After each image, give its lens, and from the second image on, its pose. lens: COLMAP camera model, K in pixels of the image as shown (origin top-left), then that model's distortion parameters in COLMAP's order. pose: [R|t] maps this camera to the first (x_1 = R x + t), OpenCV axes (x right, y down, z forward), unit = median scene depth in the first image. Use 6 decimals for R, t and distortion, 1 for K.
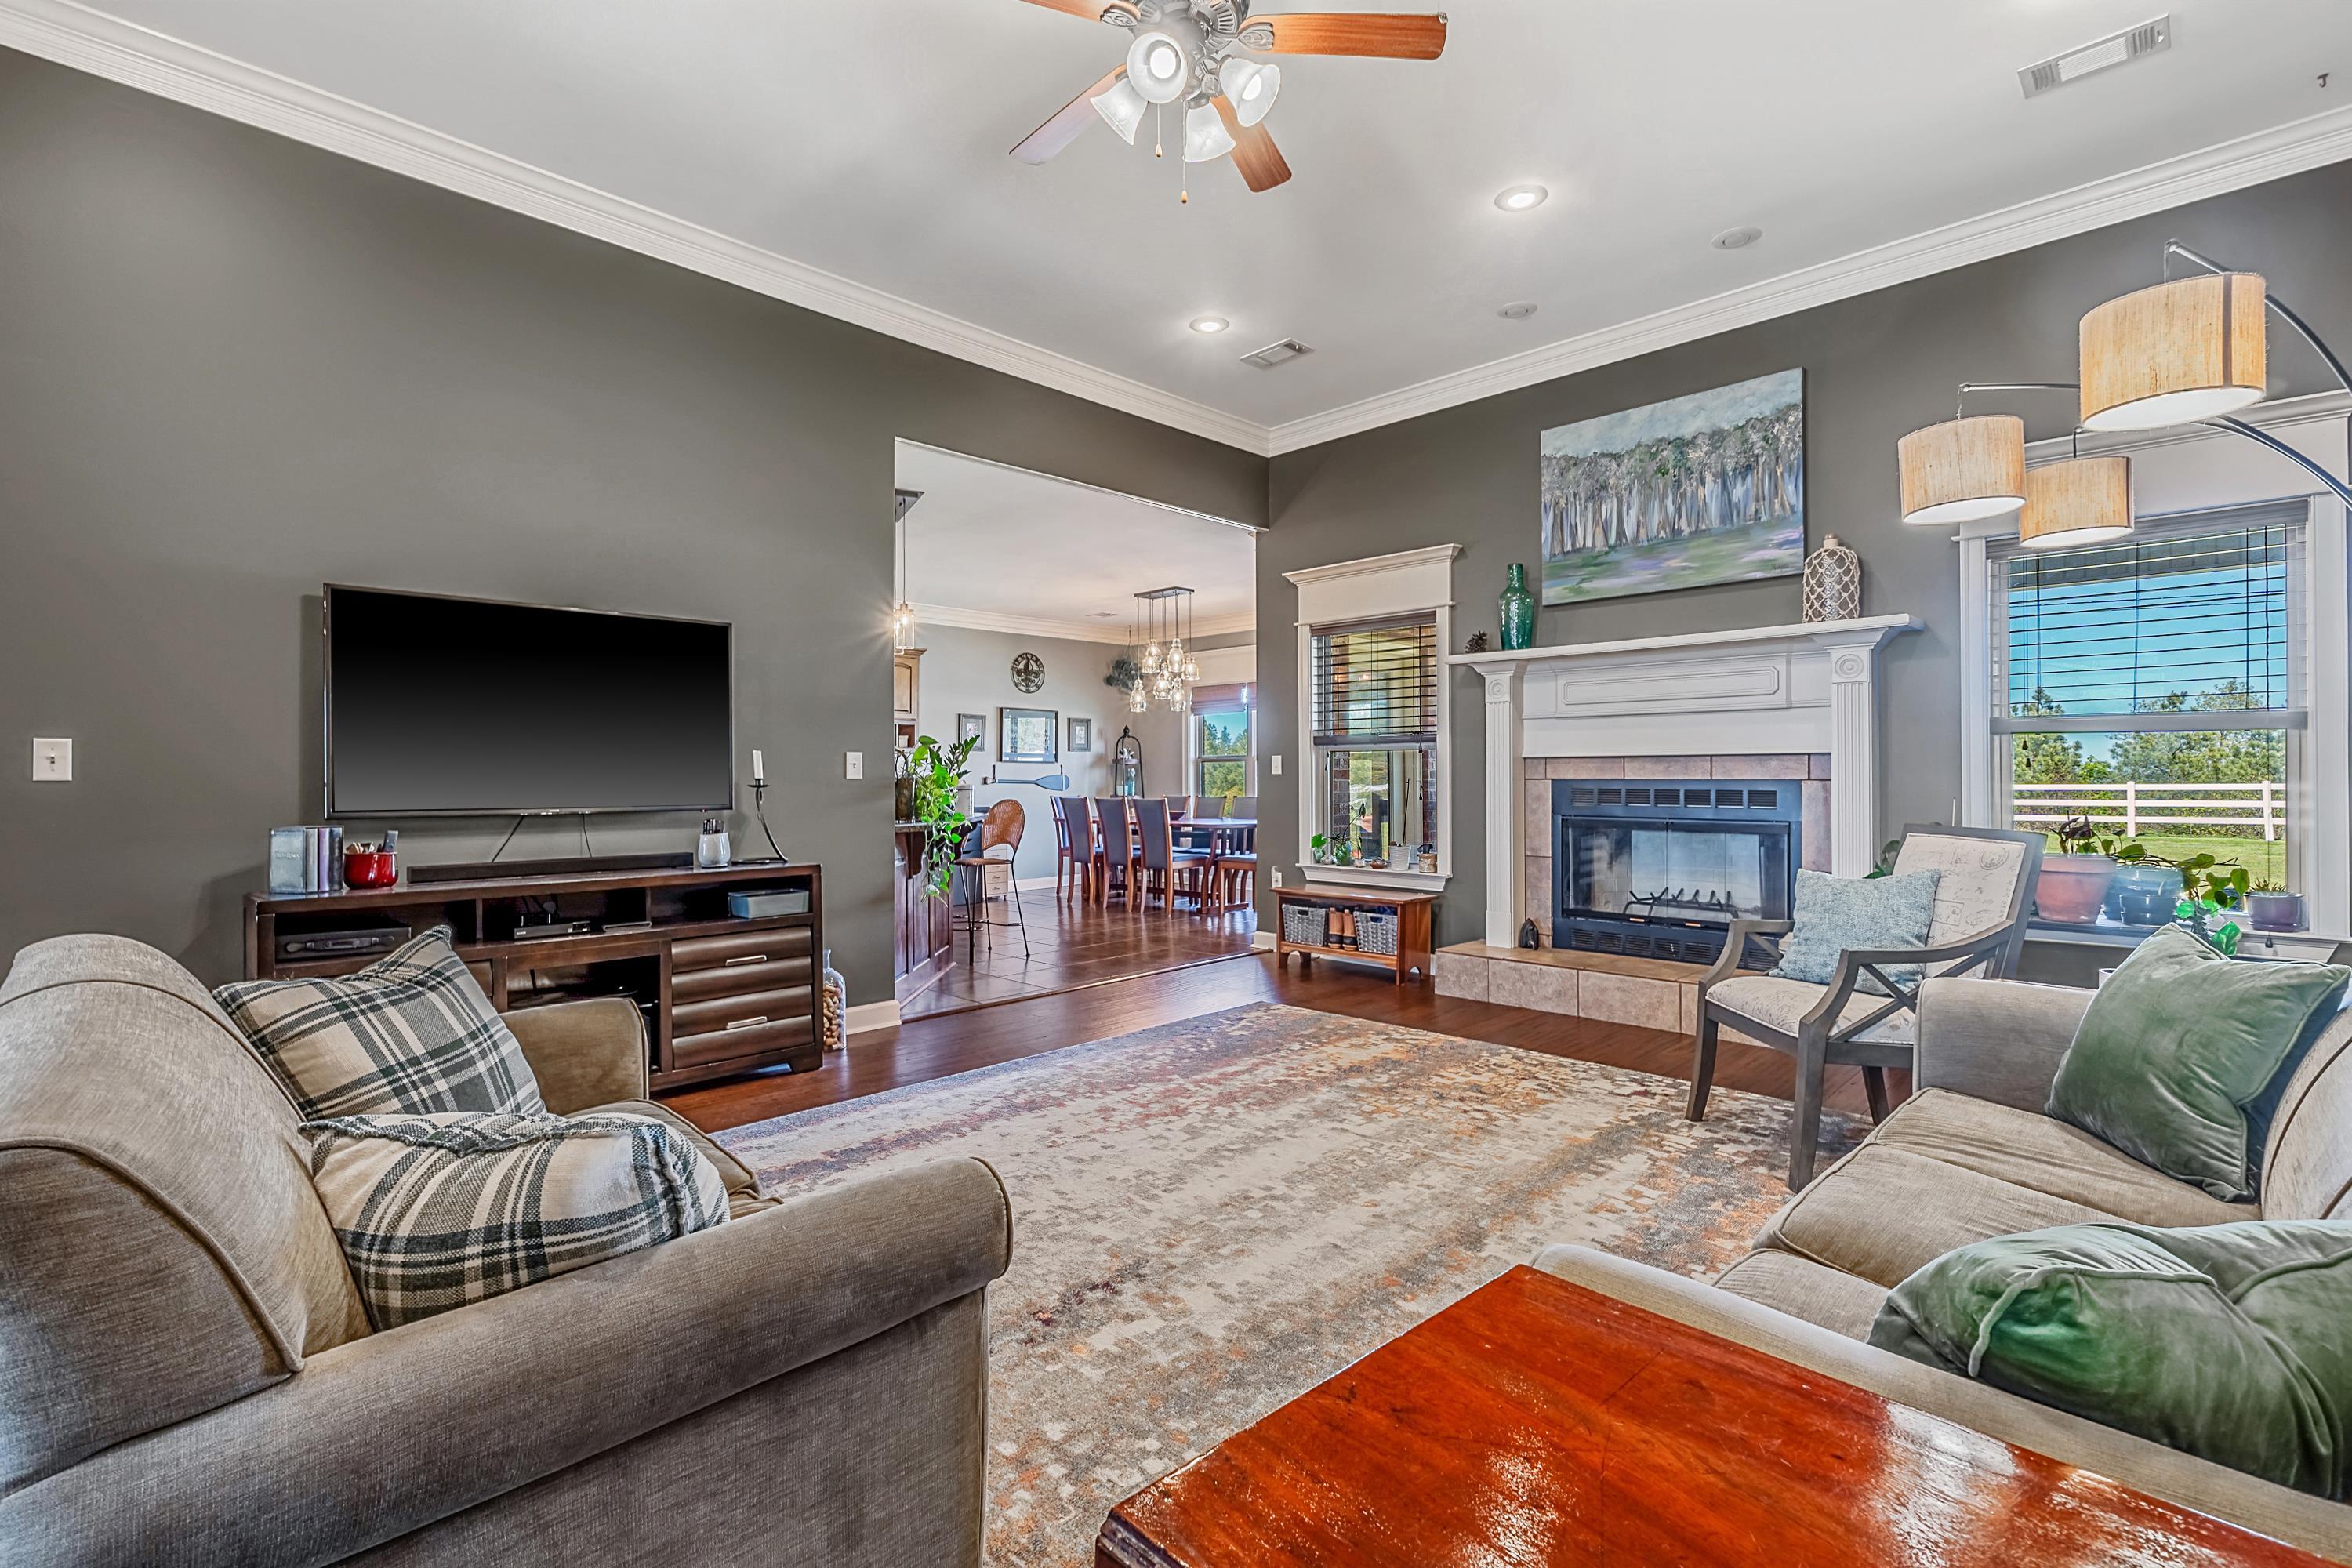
lens RADIAL K [[1057.5, 0, 1179.6], [0, 1057.5, 773.4], [0, 0, 1]] dist [-0.007323, 0.000268]
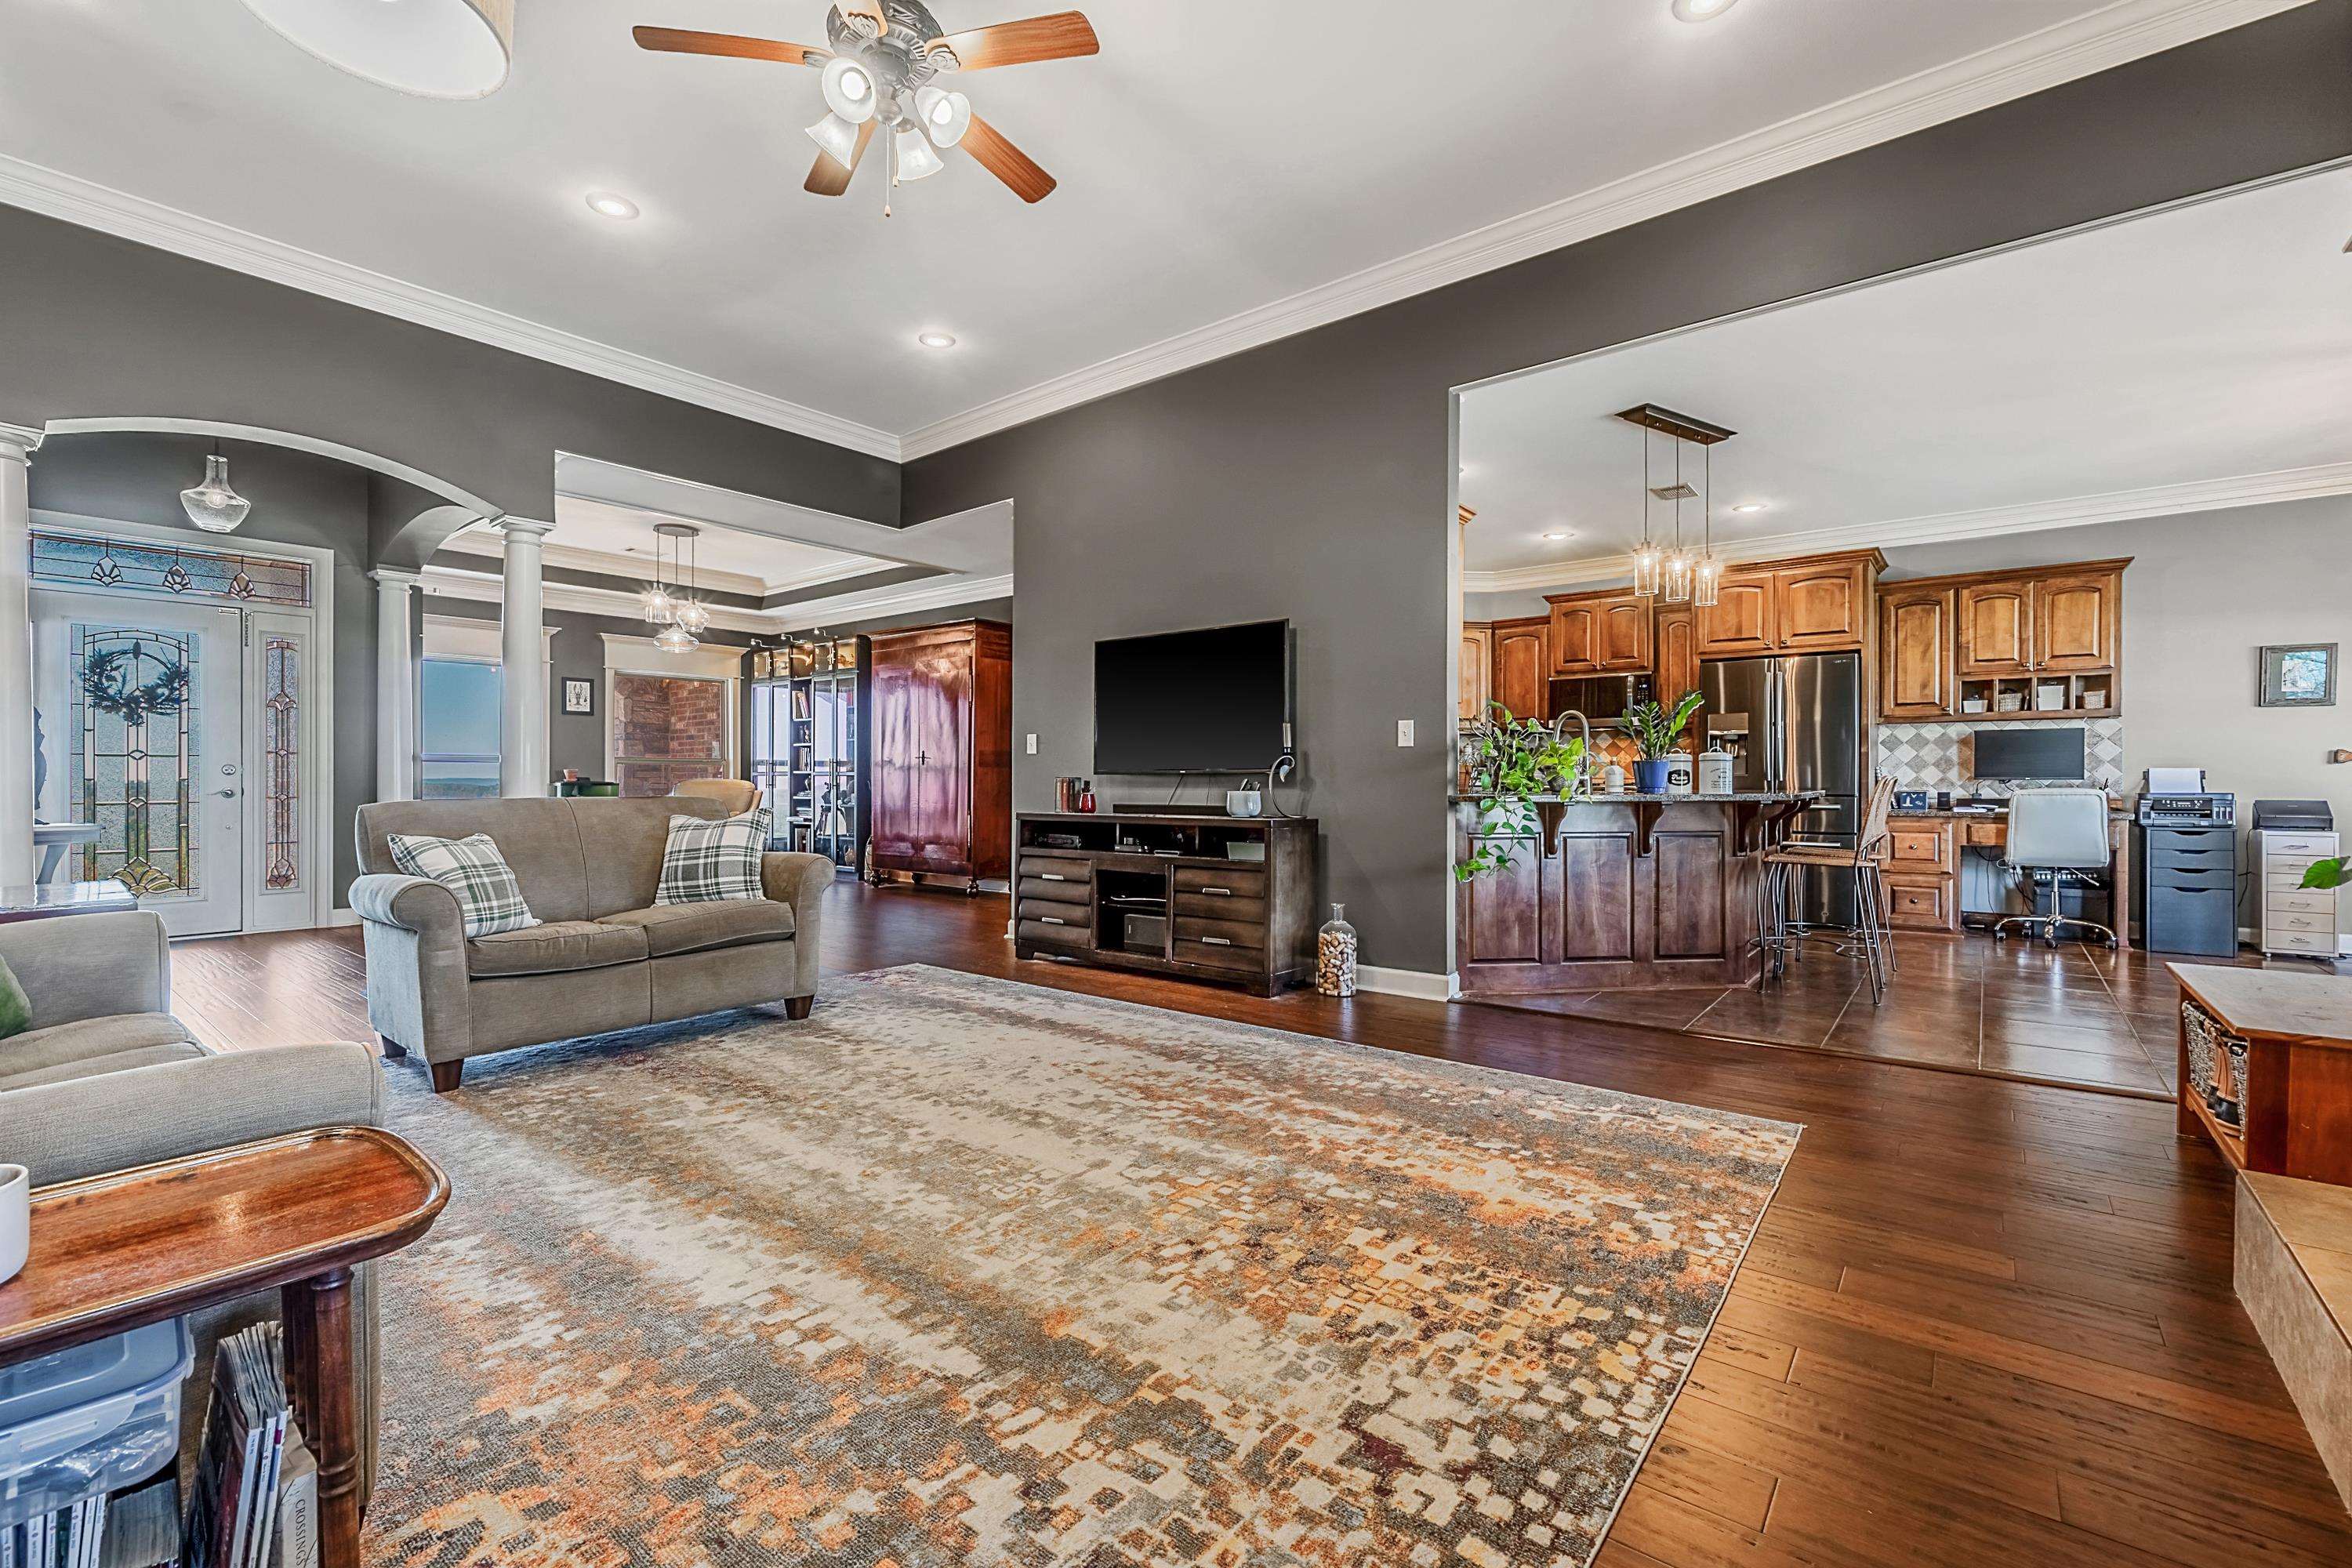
lens RADIAL K [[1000.1, 0, 1174.3], [0, 1000.1, 780.9], [0, 0, 1]] dist [-0.009876, 0.000378]
pose [[0.102557, 0.006116, -0.994708, 0.711908], [0.002422, 0.999977, 0.006398, 0.036175], [0.994724, -0.003065, 0.102540, 0.774771]]
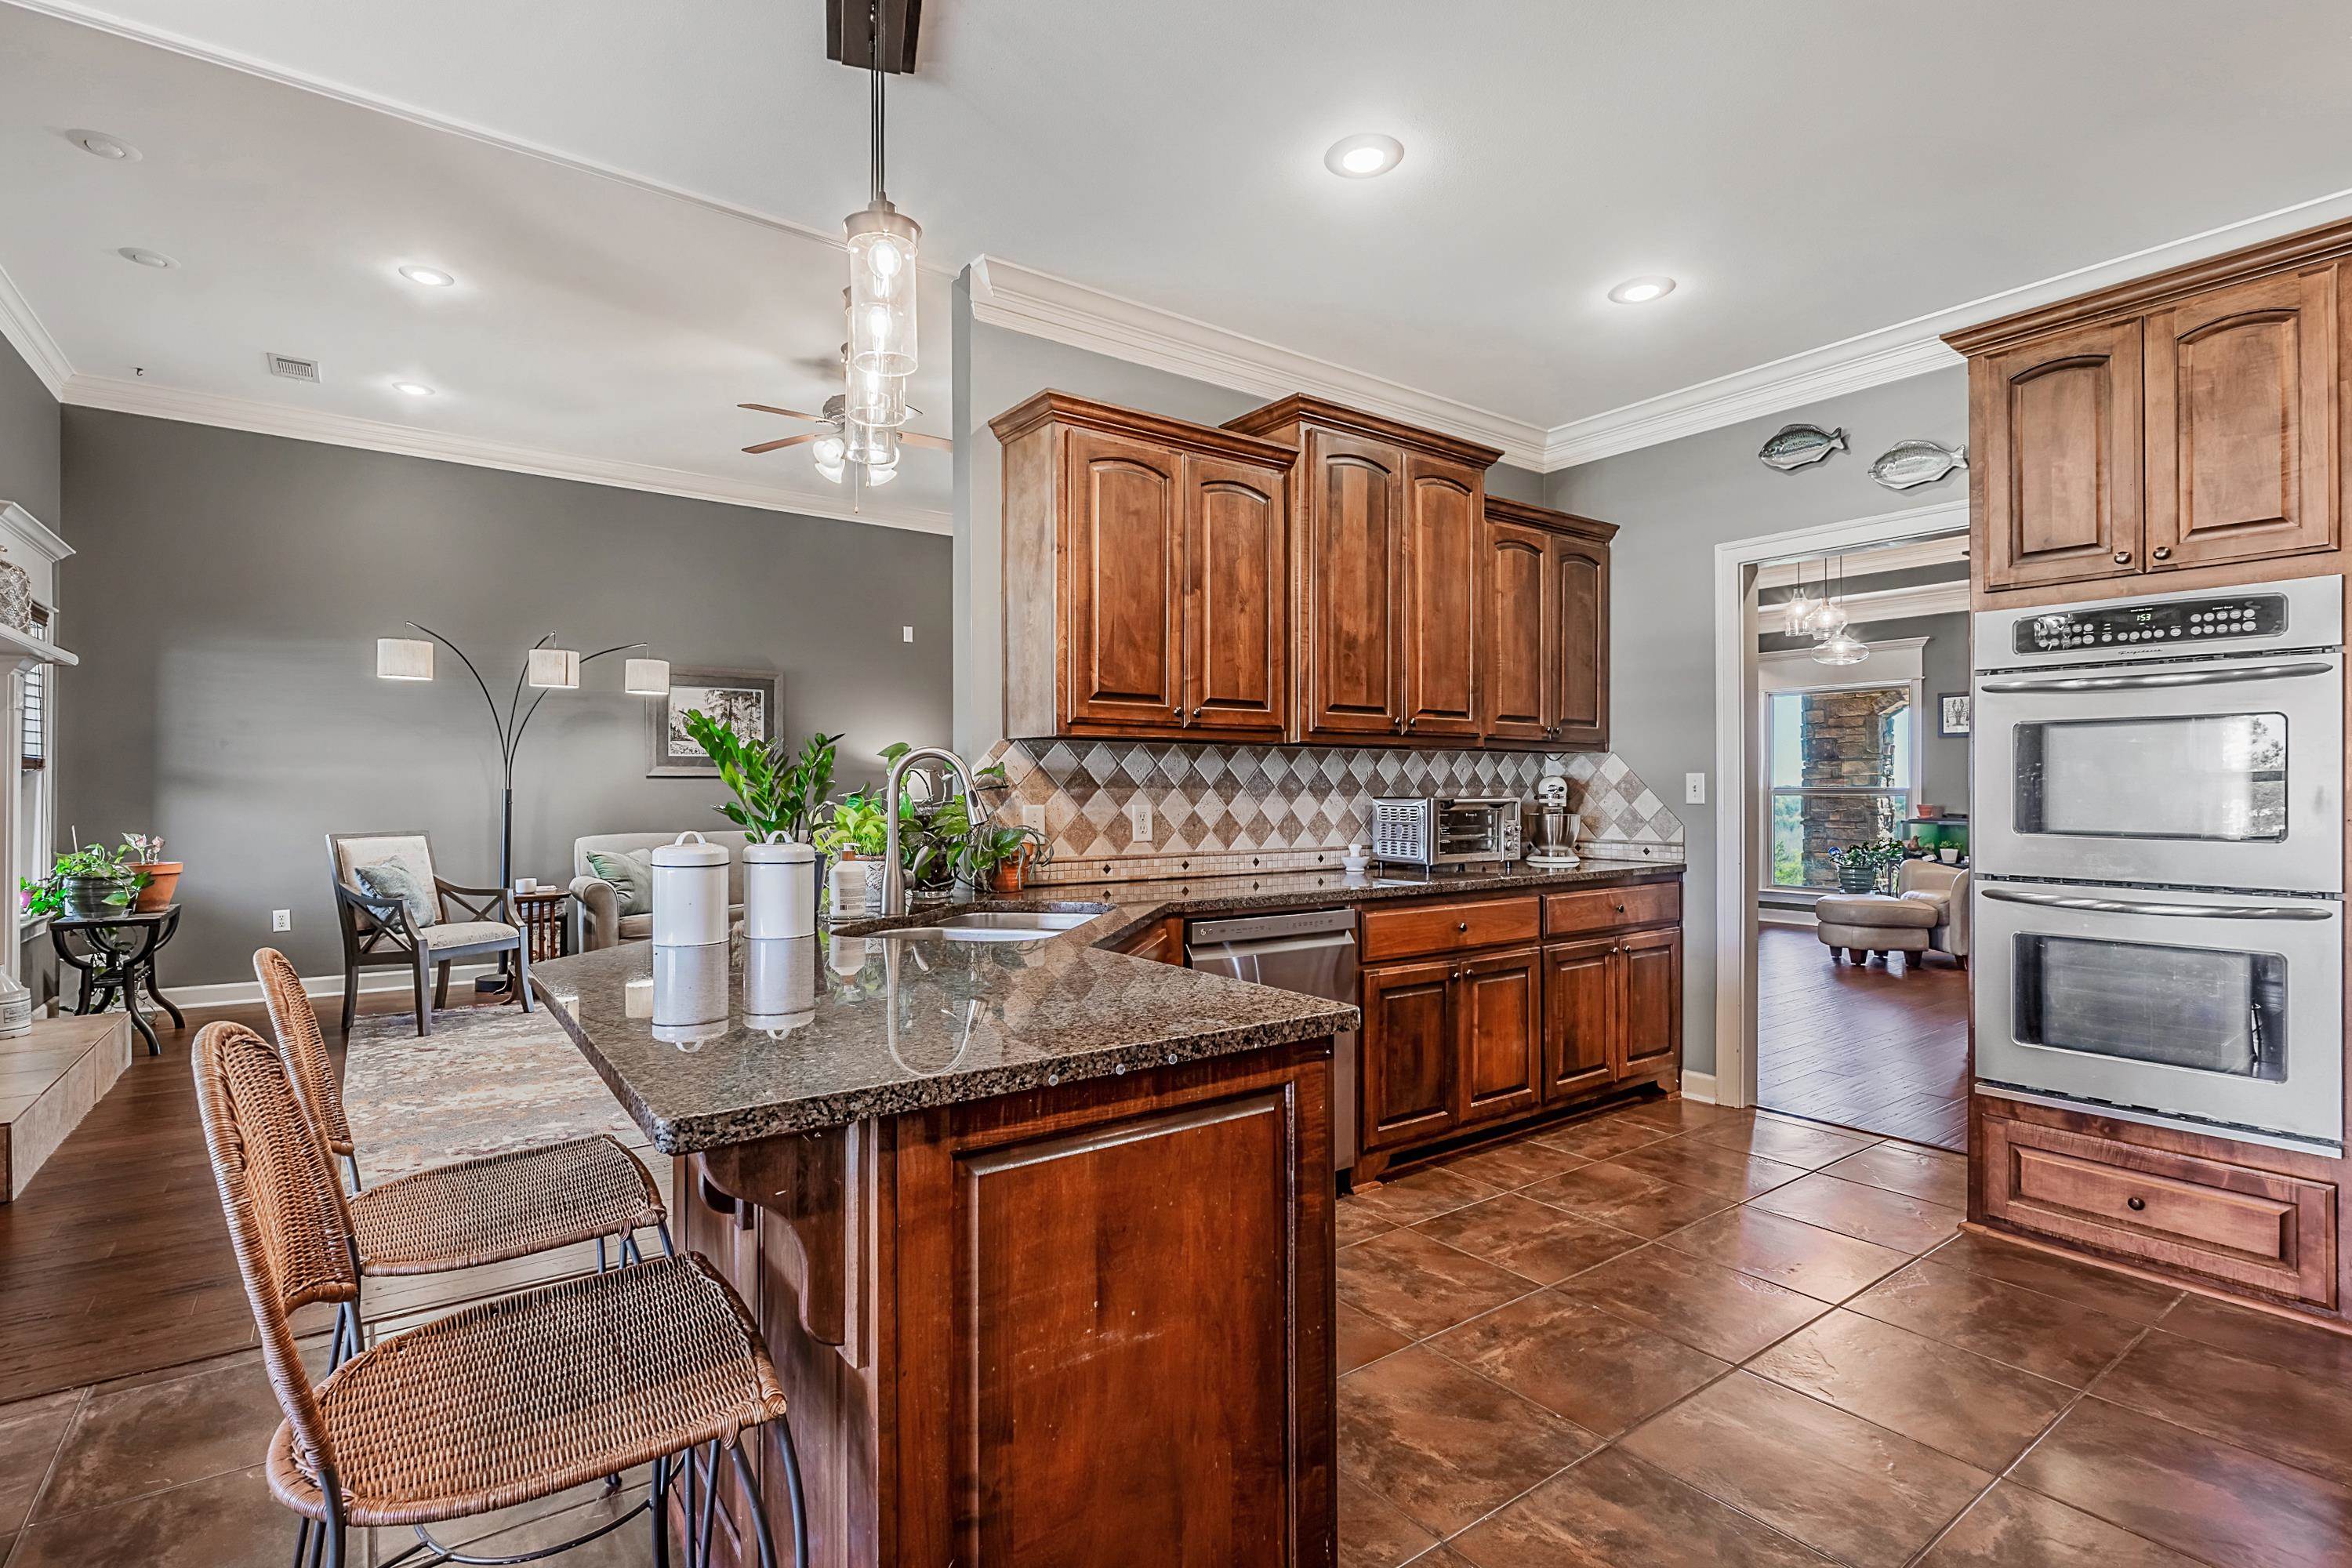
lens RADIAL K [[1103.0, 0, 1167.4], [0, 1103.0, 787.0], [0, 0, 1]] dist [-0.004650, 0.000225]
pose [[-0.987262, 0.003304, 0.159068, -0.590279], [0.002799, 0.999990, -0.003397, -0.008496], [-0.159078, -0.002909, -0.987262, 1.923067]]
